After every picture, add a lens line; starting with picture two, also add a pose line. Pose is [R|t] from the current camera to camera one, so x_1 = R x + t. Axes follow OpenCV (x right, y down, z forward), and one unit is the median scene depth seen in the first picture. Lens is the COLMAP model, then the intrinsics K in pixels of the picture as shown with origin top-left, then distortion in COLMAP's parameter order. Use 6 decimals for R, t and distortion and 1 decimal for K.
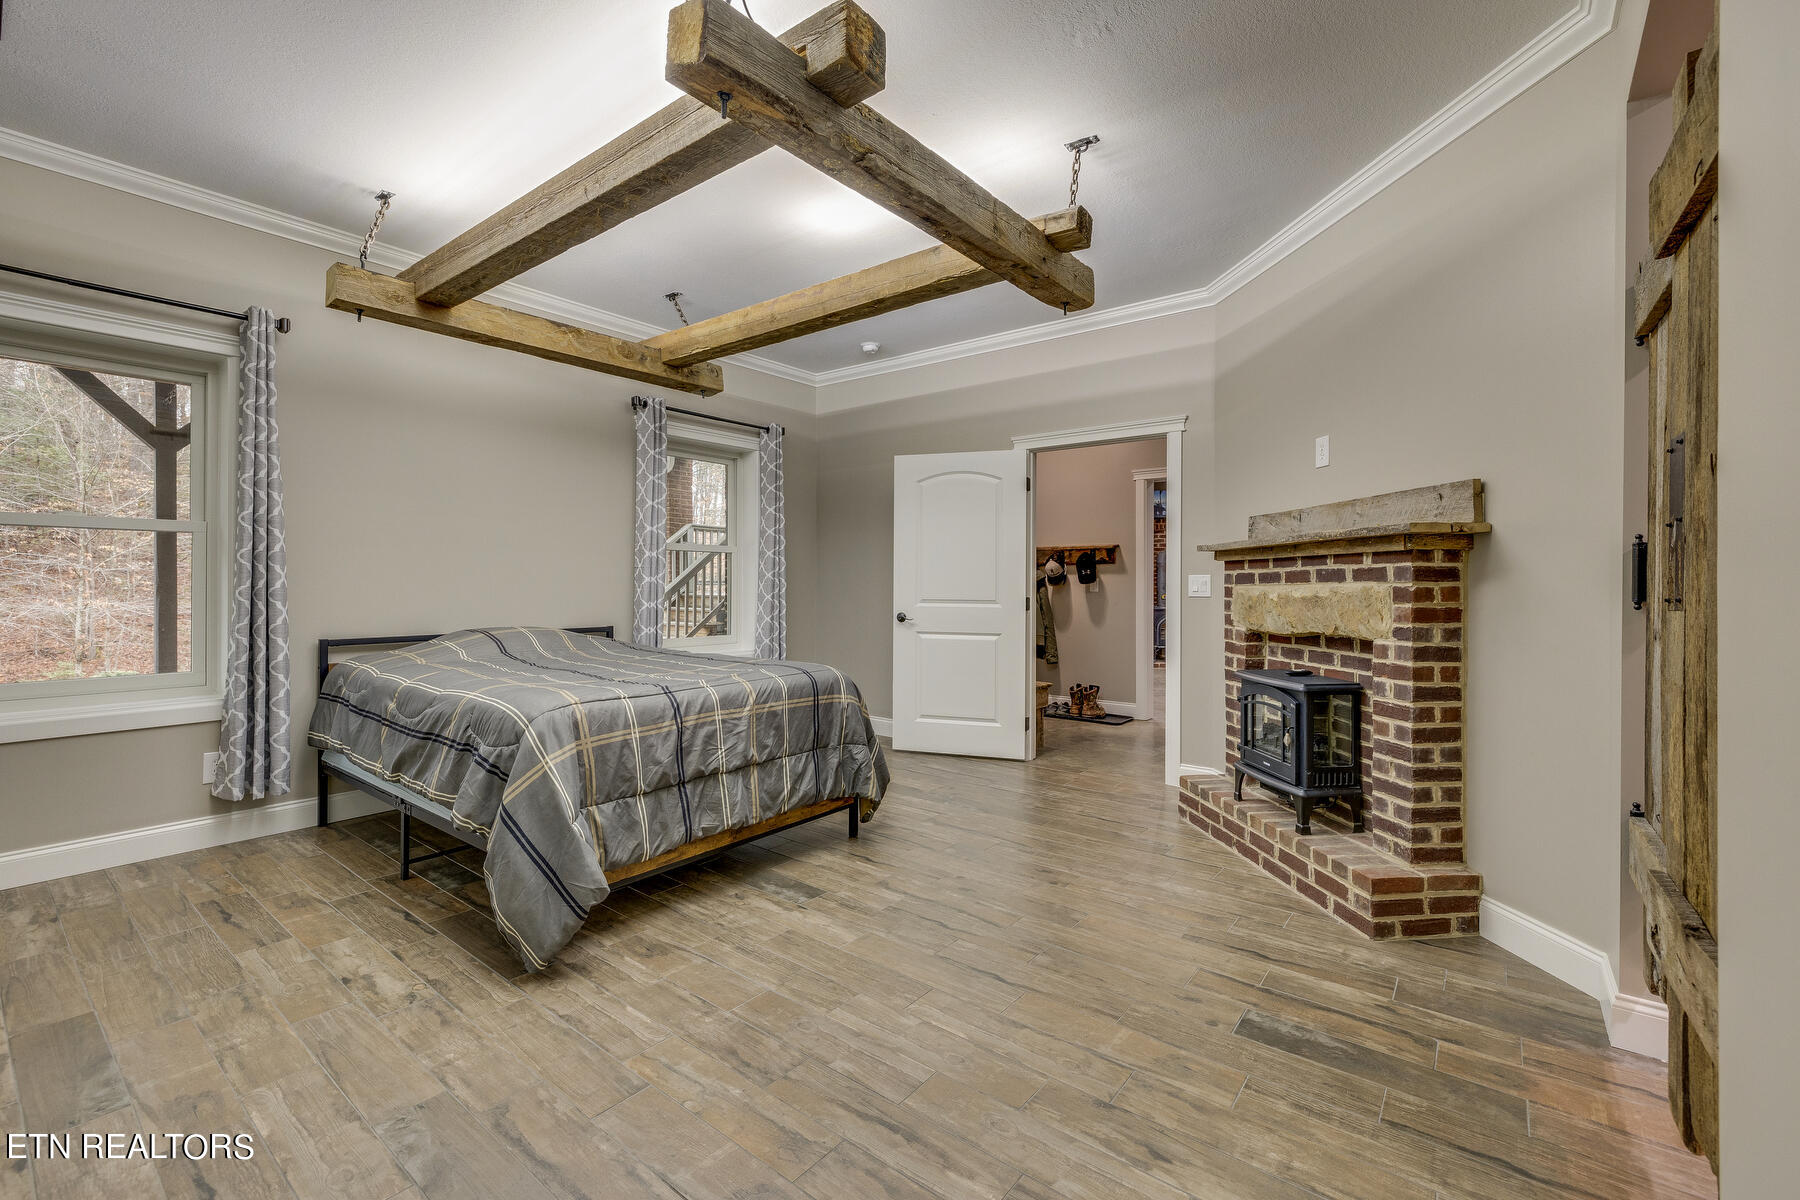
lens RADIAL K [[762.5, 0, 905.4], [0, 762.5, 580.1], [0, 0, 1]] dist [0.002277, 0.000209]
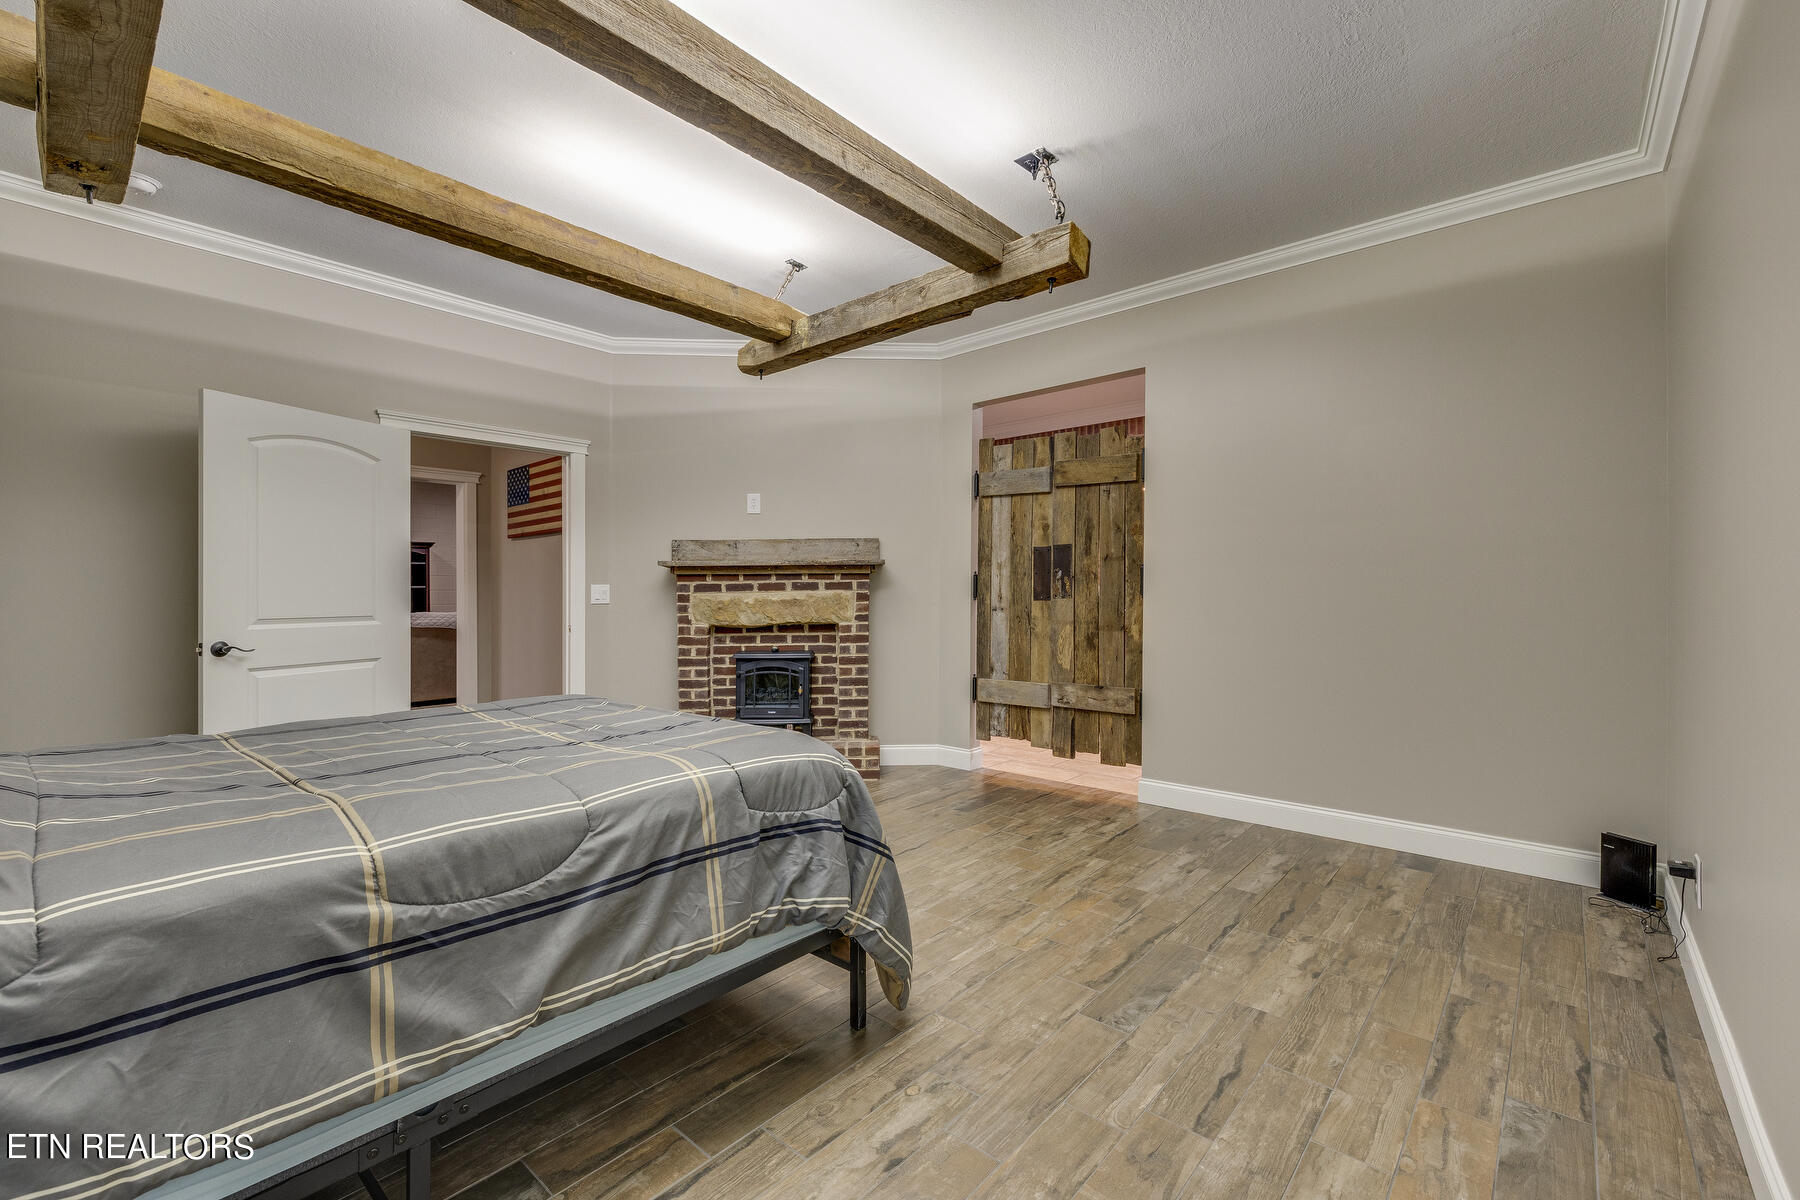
lens RADIAL K [[758.0, 0, 905.0], [0, 758.0, 594.4], [0, 0, 1]] dist [0.001214, -0.000063]
pose [[0.050458, -0.007608, 0.998697, -1.146846], [0.000732, 0.999971, 0.007581, -0.000559], [-0.998726, 0.000349, 0.050462, 0.771316]]
